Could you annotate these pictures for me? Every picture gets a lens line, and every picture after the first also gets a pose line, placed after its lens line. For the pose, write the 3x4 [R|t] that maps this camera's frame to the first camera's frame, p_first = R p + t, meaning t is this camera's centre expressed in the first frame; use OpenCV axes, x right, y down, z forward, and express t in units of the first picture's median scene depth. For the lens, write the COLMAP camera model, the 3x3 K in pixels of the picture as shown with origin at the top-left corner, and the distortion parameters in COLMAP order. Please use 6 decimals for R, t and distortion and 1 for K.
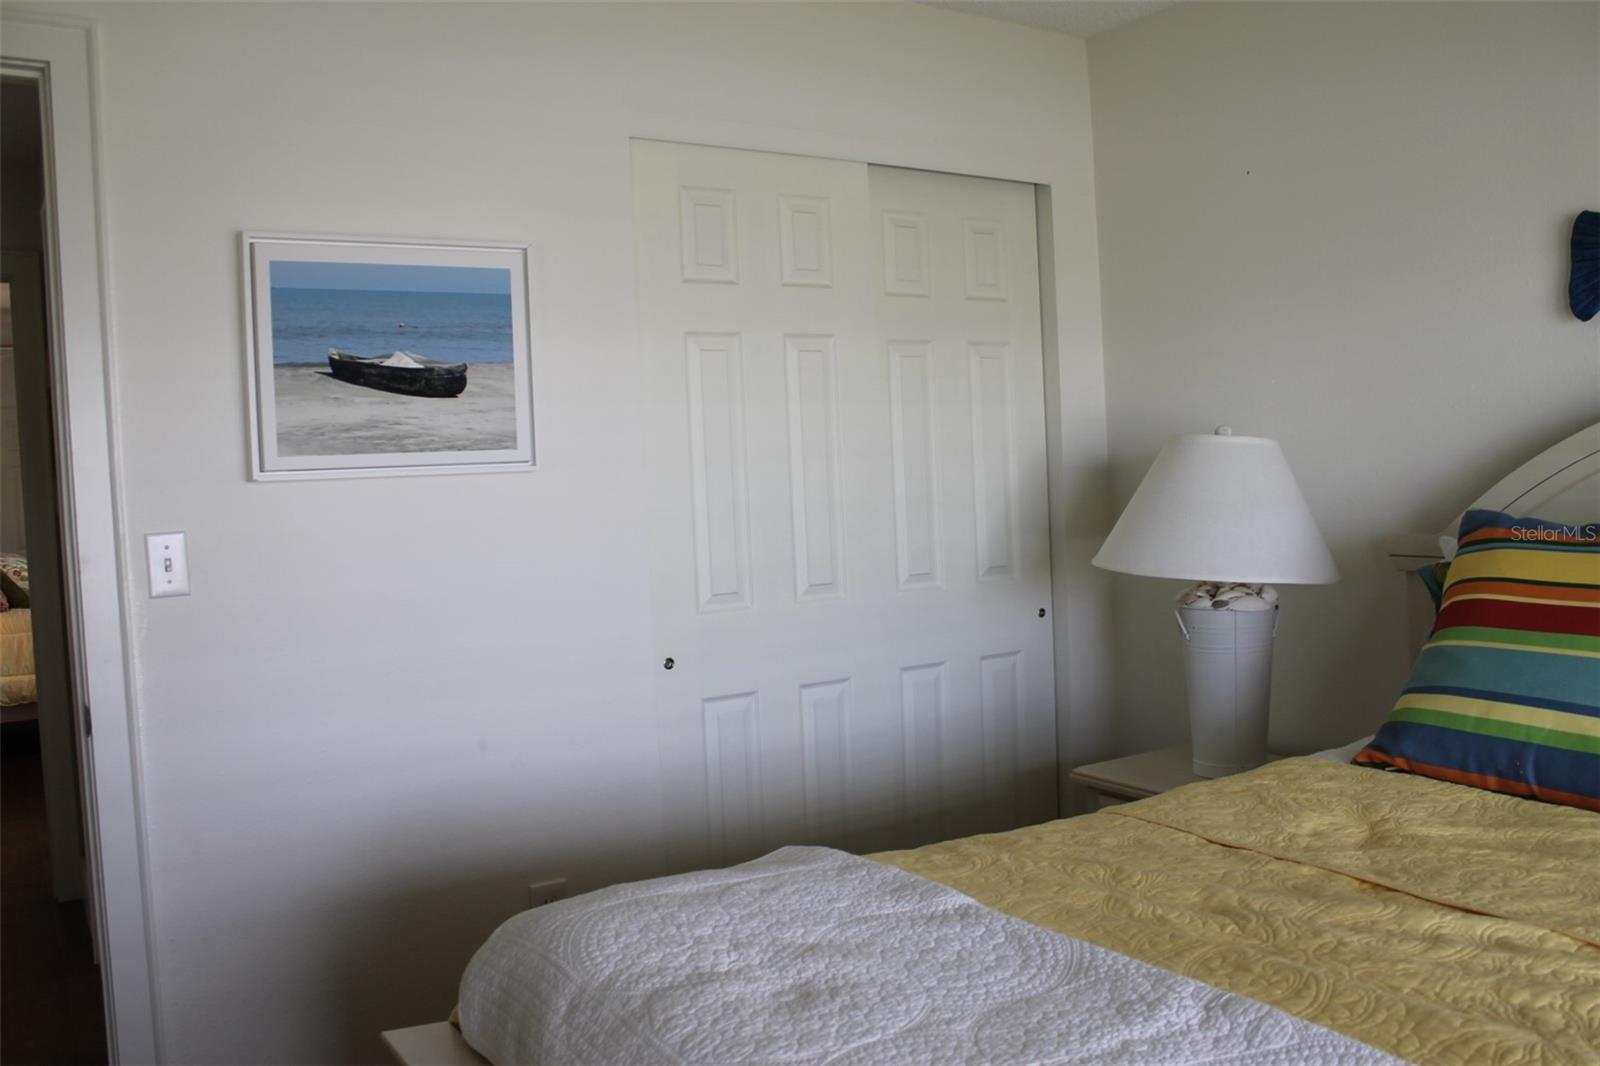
lens RADIAL K [[1348.1, 0, 798.3], [0, 1348.1, 525.9], [0, 0, 1]] dist [-0.167583, 0.150326]
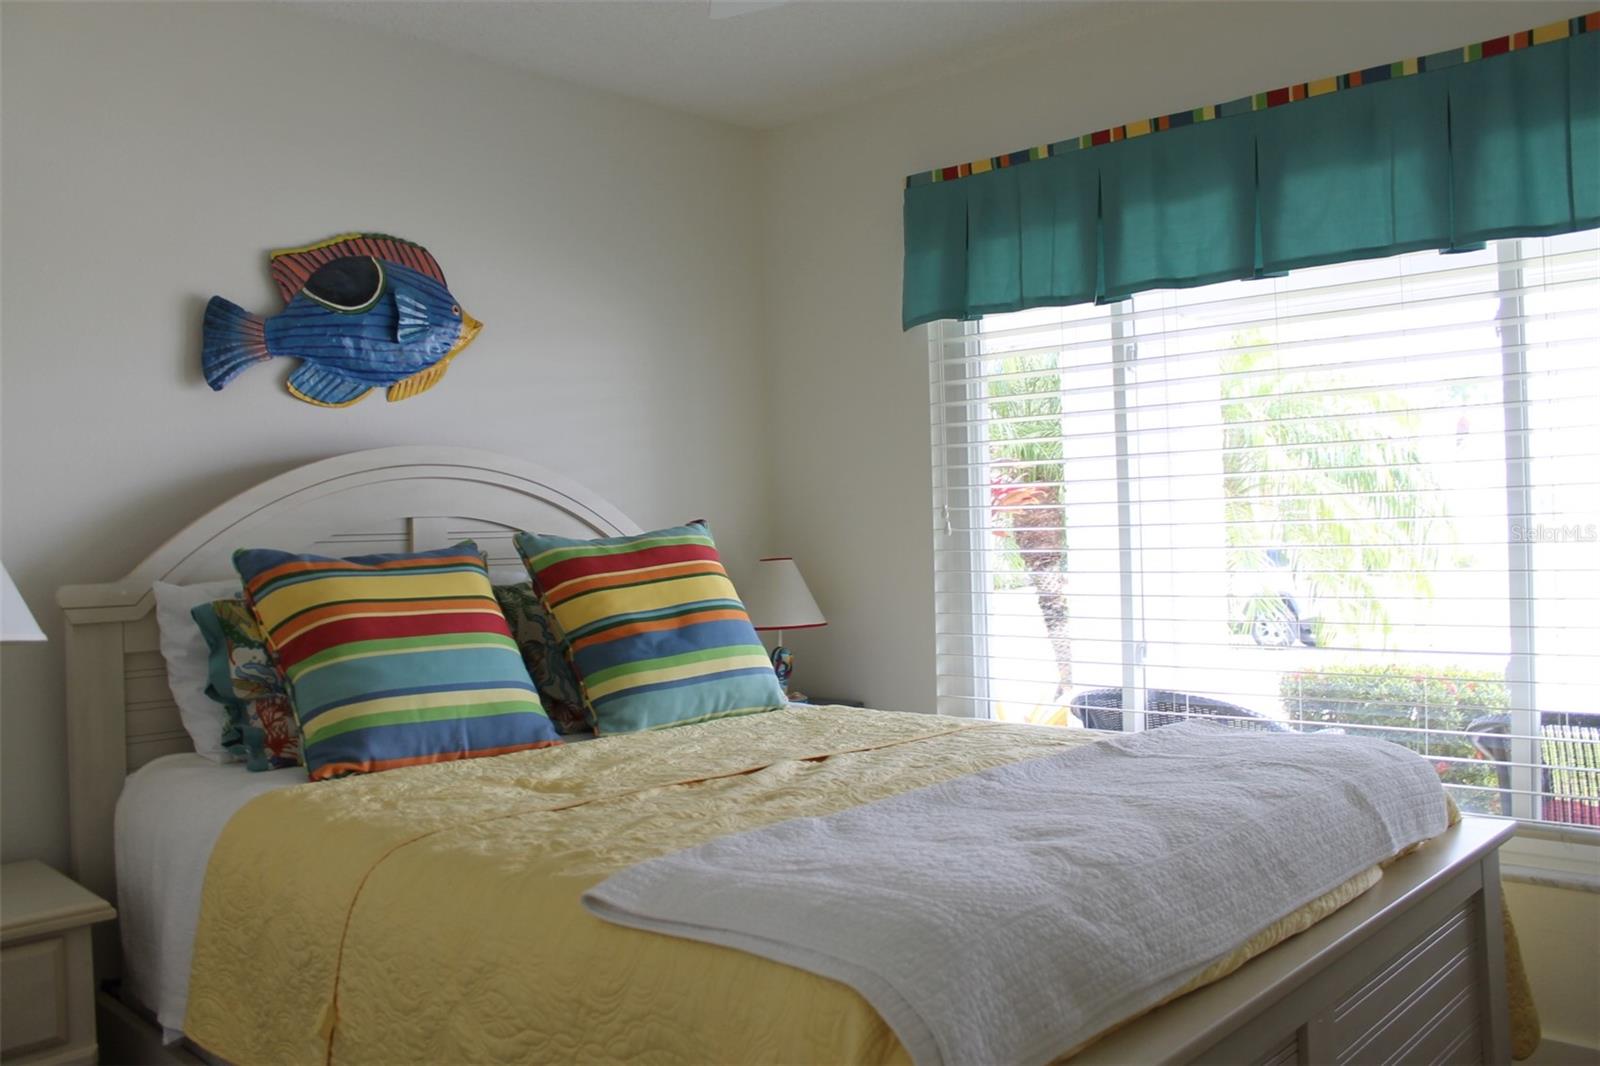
lens RADIAL K [[1348.1, 0, 798.3], [0, 1348.1, 525.9], [0, 0, 1]] dist [-0.167583, 0.150326]
pose [[-0.259380, 0.055528, 0.964178, -0.764063], [0.077889, 0.996296, -0.036425, 0.051227], [-0.962629, 0.065651, -0.262744, 0.980291]]
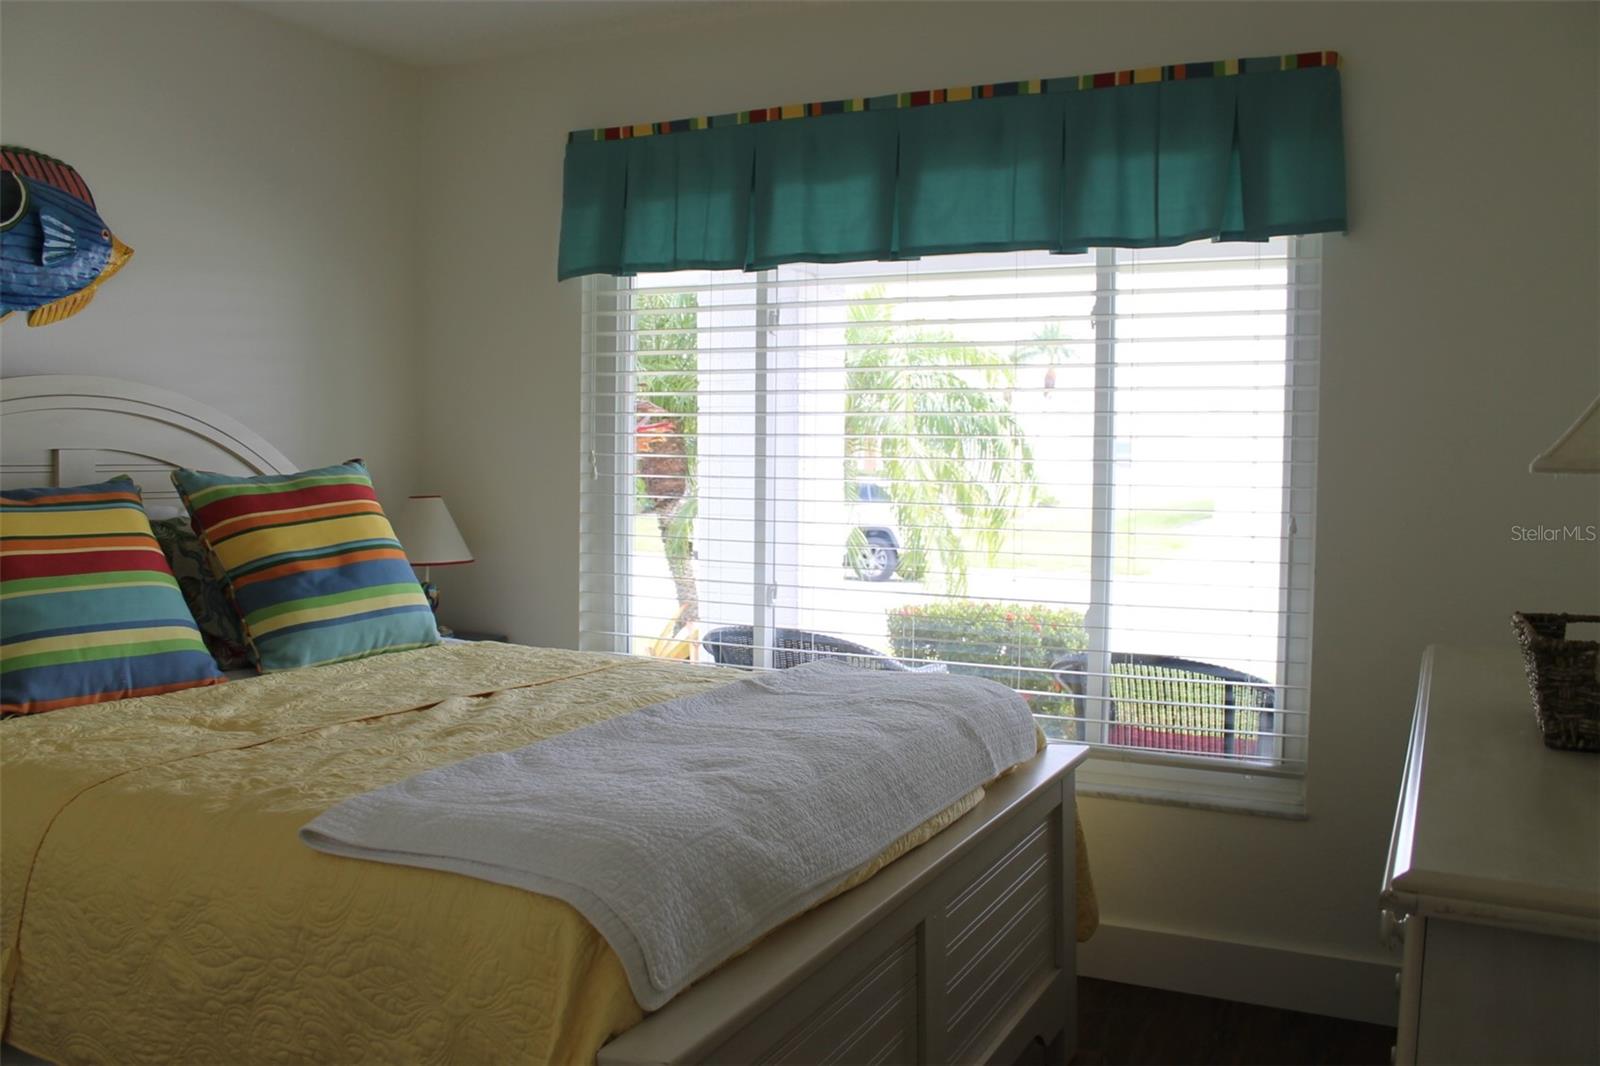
lens RADIAL K [[1348.1, 0, 798.3], [0, 1348.1, 525.9], [0, 0, 1]] dist [-0.167583, 0.150326]
pose [[-0.526006, -0.008452, 0.850439, -0.838466], [0.046270, 0.998185, 0.038539, 0.020074], [-0.849222, 0.059622, -0.524660, 1.065637]]
